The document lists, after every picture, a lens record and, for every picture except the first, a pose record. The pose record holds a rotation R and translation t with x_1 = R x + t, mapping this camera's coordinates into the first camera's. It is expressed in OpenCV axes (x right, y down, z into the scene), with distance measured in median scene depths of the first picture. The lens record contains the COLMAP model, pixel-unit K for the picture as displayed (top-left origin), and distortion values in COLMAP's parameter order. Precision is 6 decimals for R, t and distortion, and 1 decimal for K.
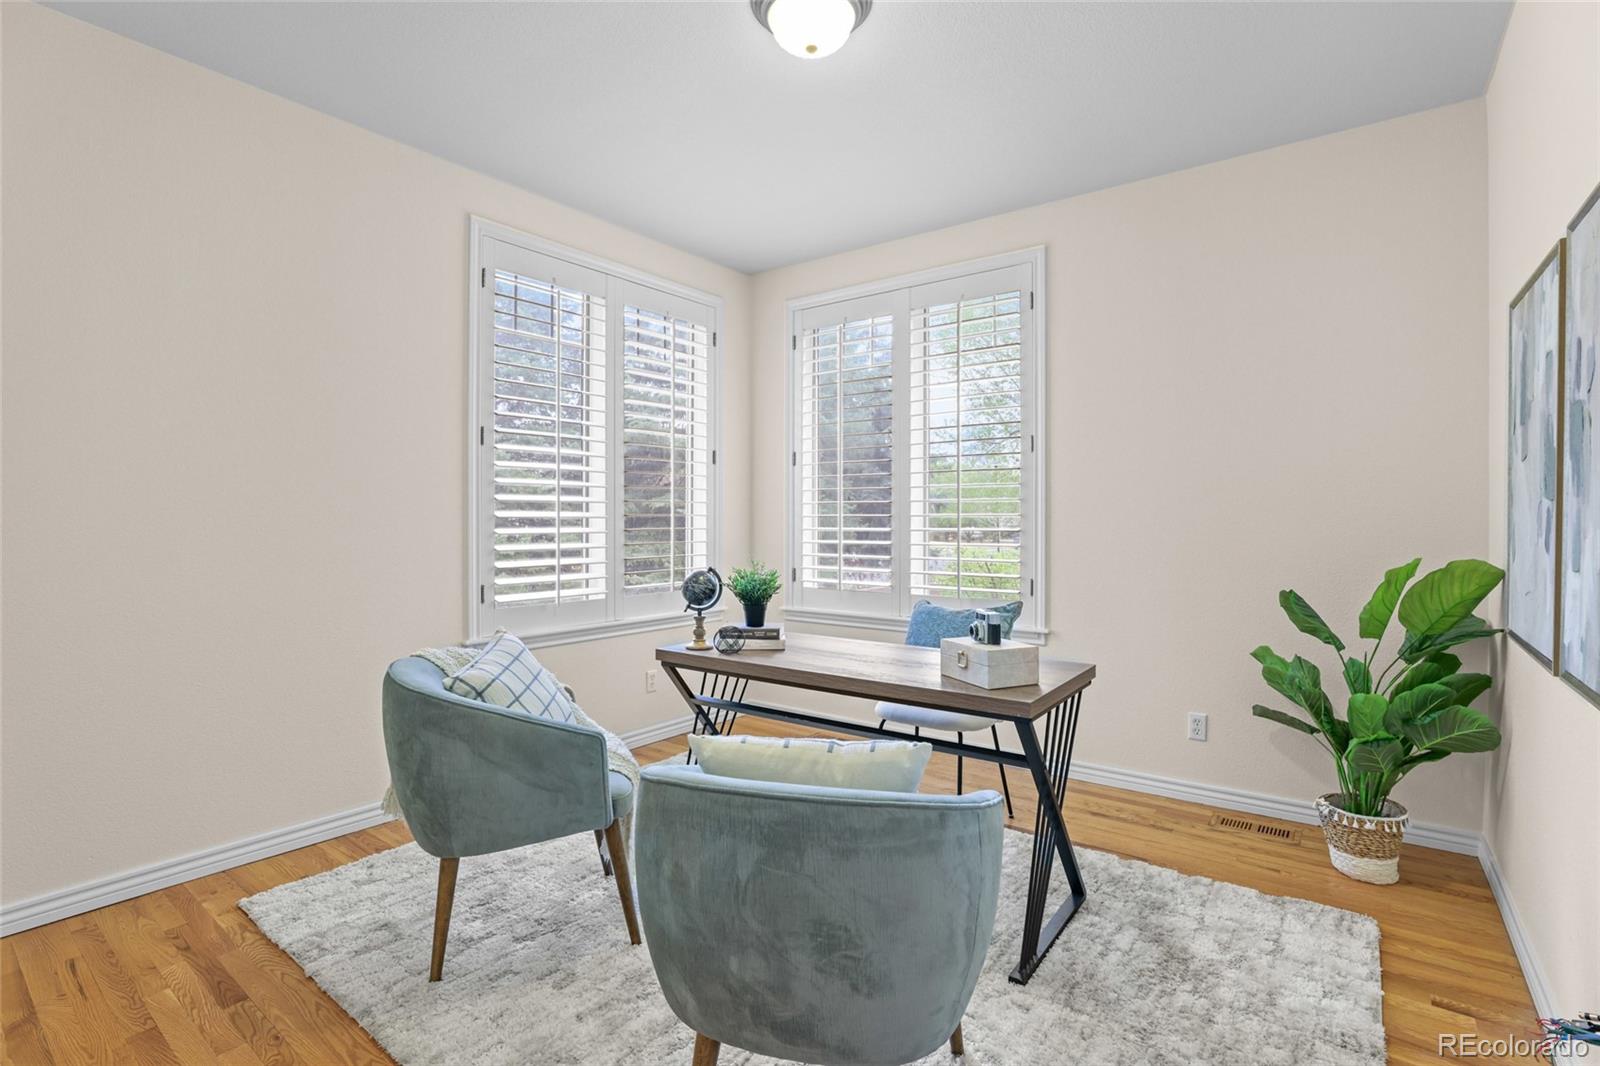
lens RADIAL K [[735.7, 0, 800.2], [0, 735.7, 532.7], [0, 0, 1]] dist [-0.029973, 0.007482]
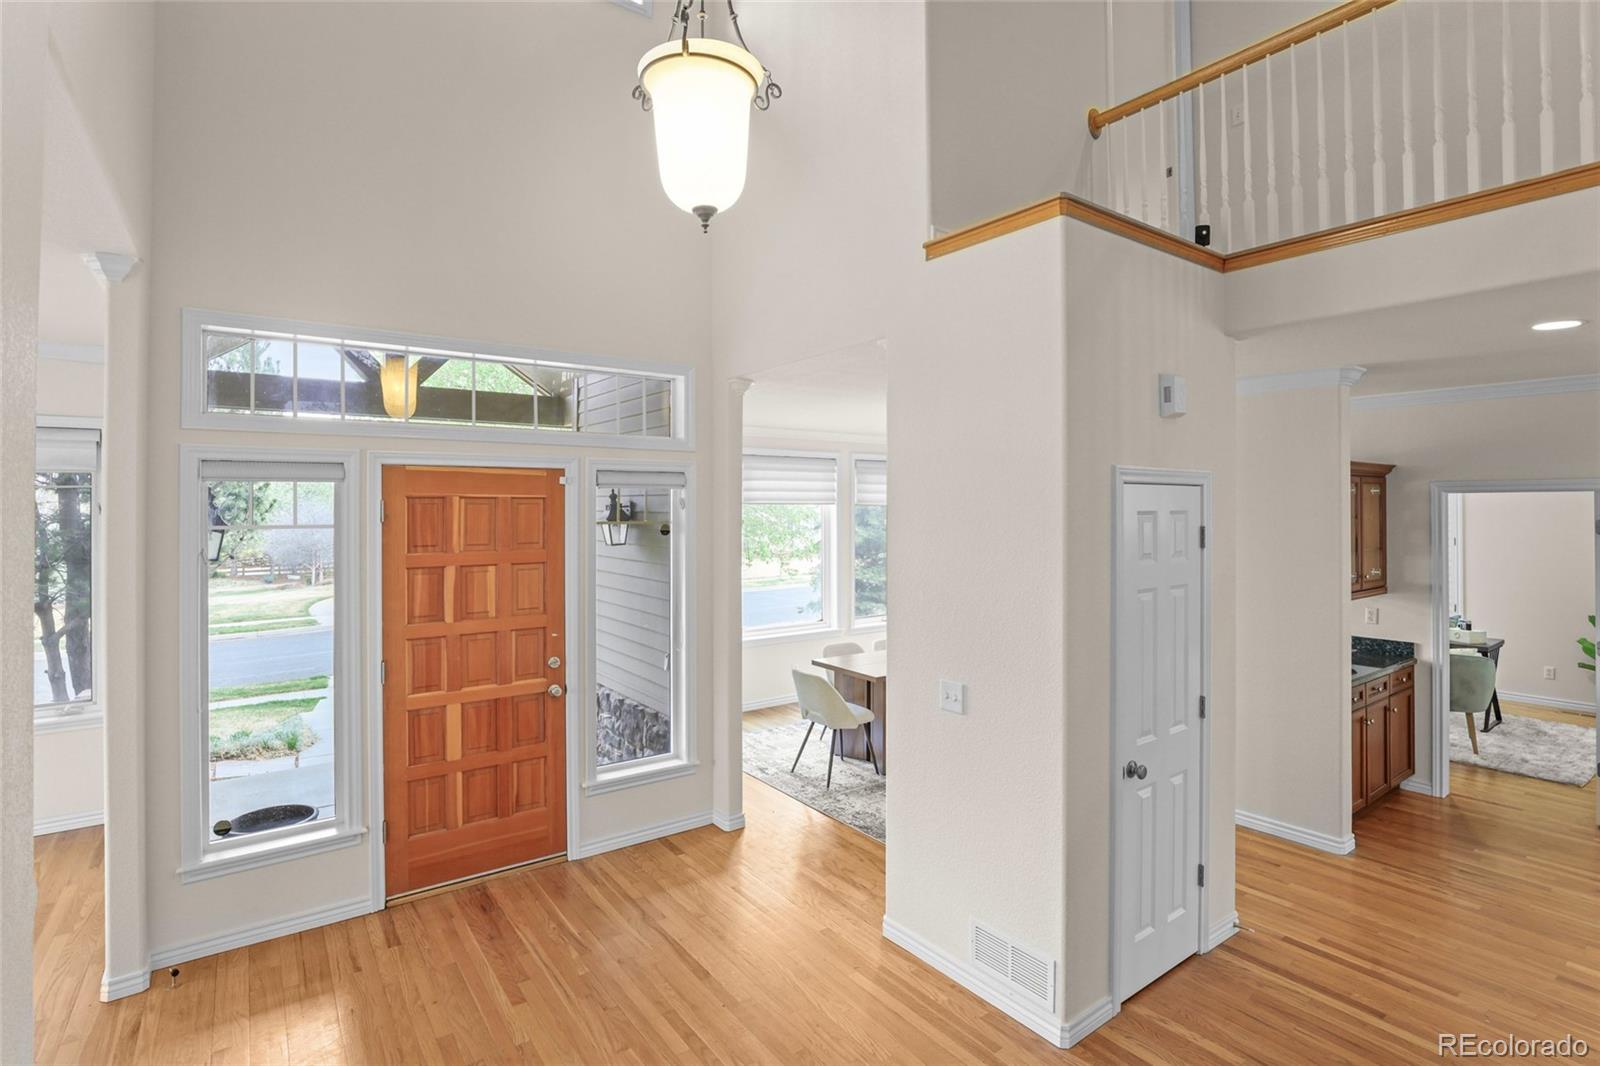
lens RADIAL K [[772.5, 0, 805.5], [0, 772.5, 516.1], [0, 0, 1]] dist [-0.021546, -0.000229]
pose [[0.958928, -0.001121, -0.283646, -1.483104], [-0.001327, 0.999964, -0.008438, -0.292610], [0.283645, 0.008468, 0.958892, -2.816739]]
